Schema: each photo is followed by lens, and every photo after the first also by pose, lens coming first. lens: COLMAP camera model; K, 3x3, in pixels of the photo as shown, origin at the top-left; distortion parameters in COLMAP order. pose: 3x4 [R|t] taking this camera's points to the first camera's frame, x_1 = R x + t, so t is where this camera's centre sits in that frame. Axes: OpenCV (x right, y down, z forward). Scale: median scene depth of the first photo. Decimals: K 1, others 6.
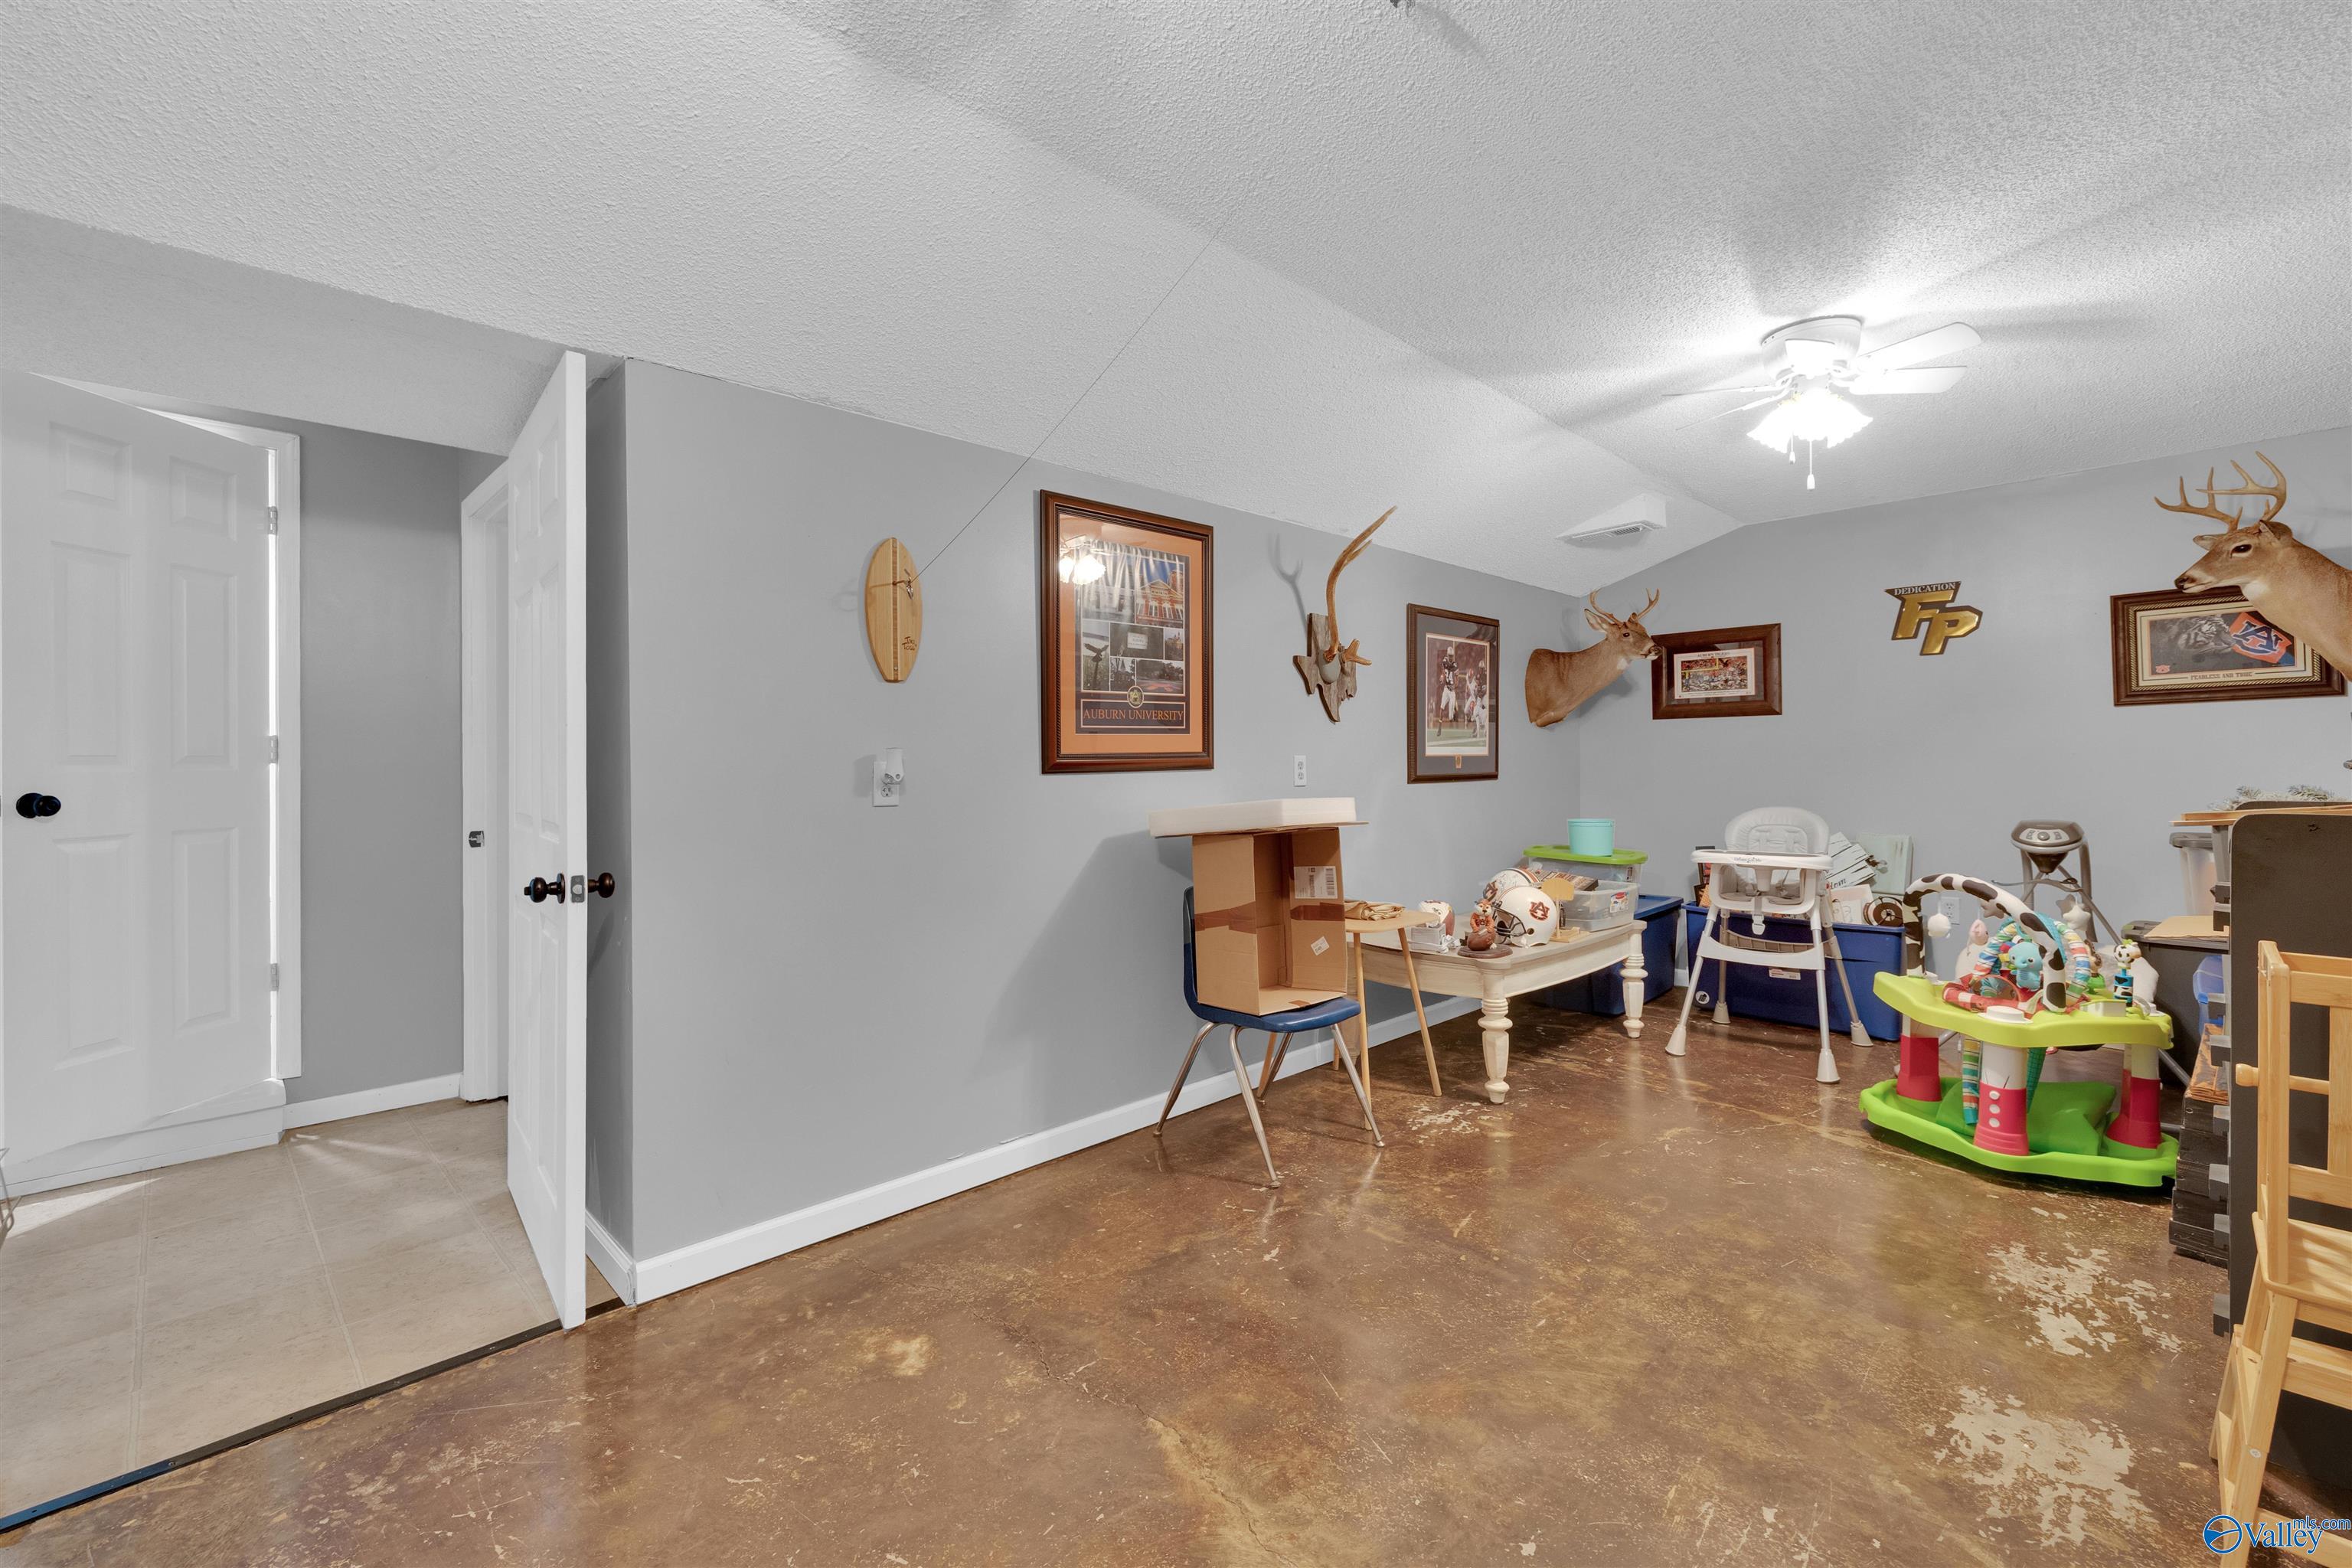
lens RADIAL K [[1017.1, 0, 1167.3], [0, 1017.1, 767.3], [0, 0, 1]] dist [-0.002358, -0.000259]
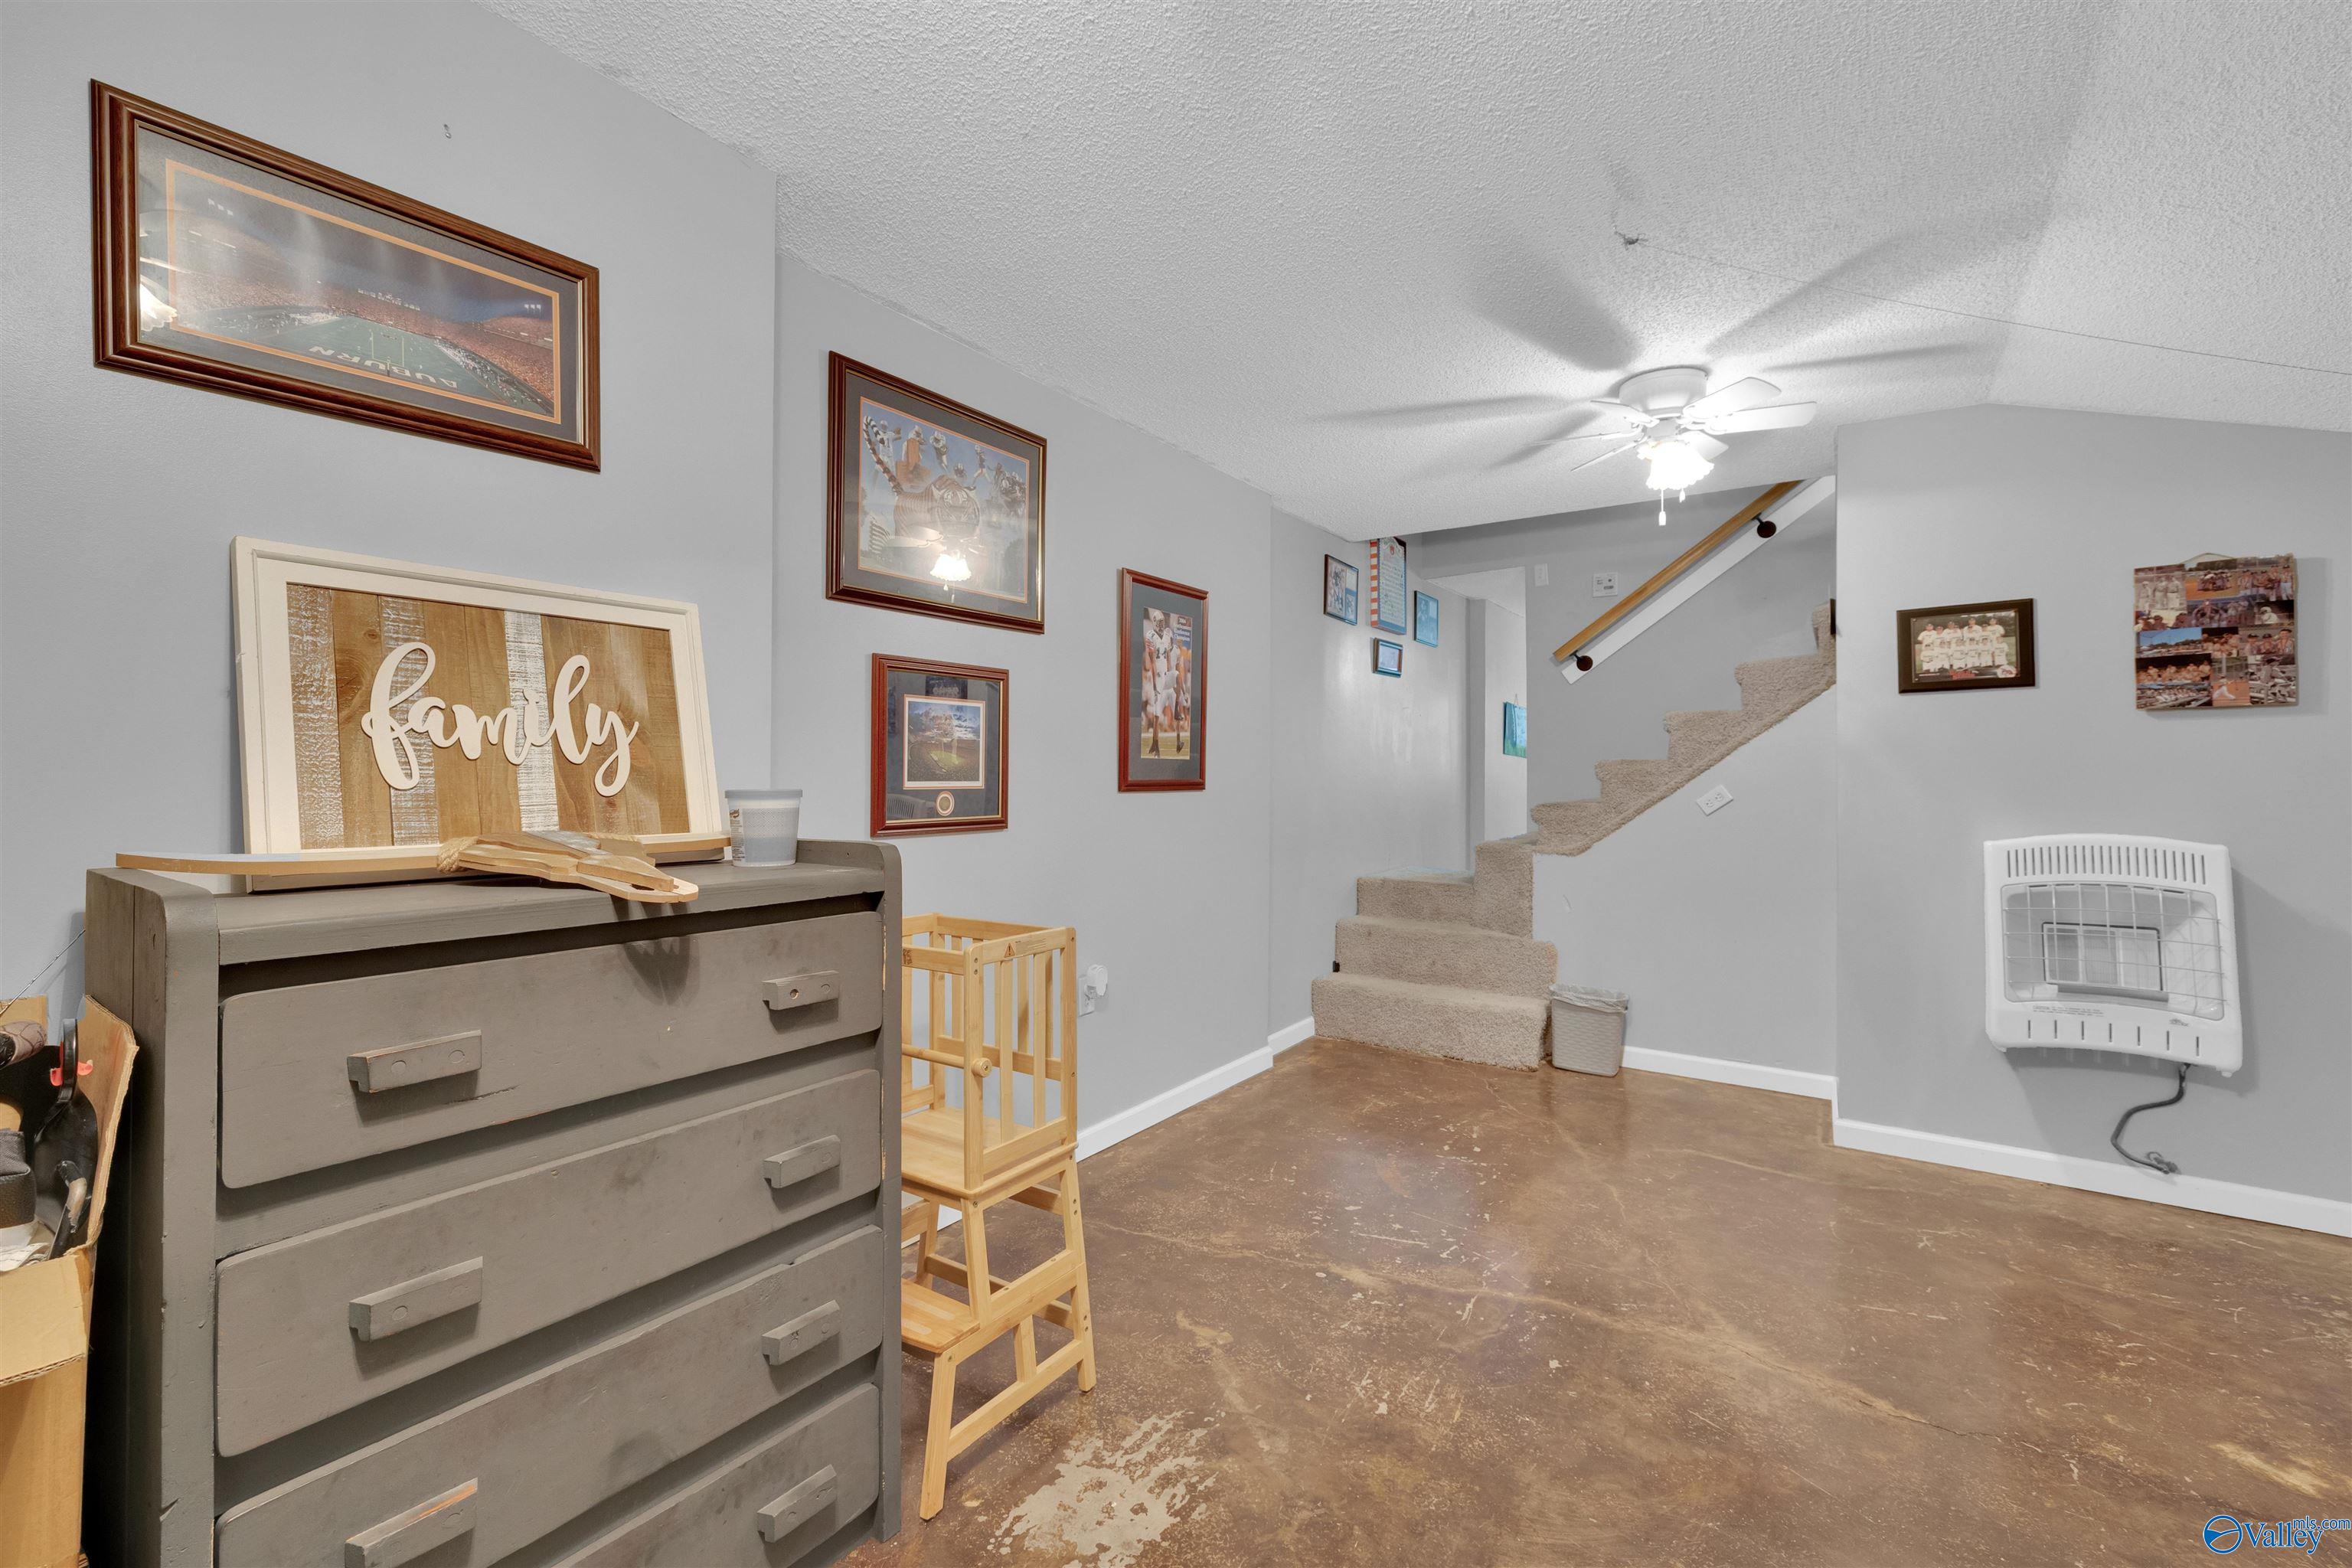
lens RADIAL K [[1017.1, 0, 1181.3], [0, 1017.1, 771.7], [0, 0, 1]] dist [-0.002358, -0.000259]
pose [[-0.979656, 0.004445, -0.200637, 0.990398], [0.003507, 0.999981, 0.005029, -0.028034], [0.200656, 0.004223, -0.979653, 1.980692]]
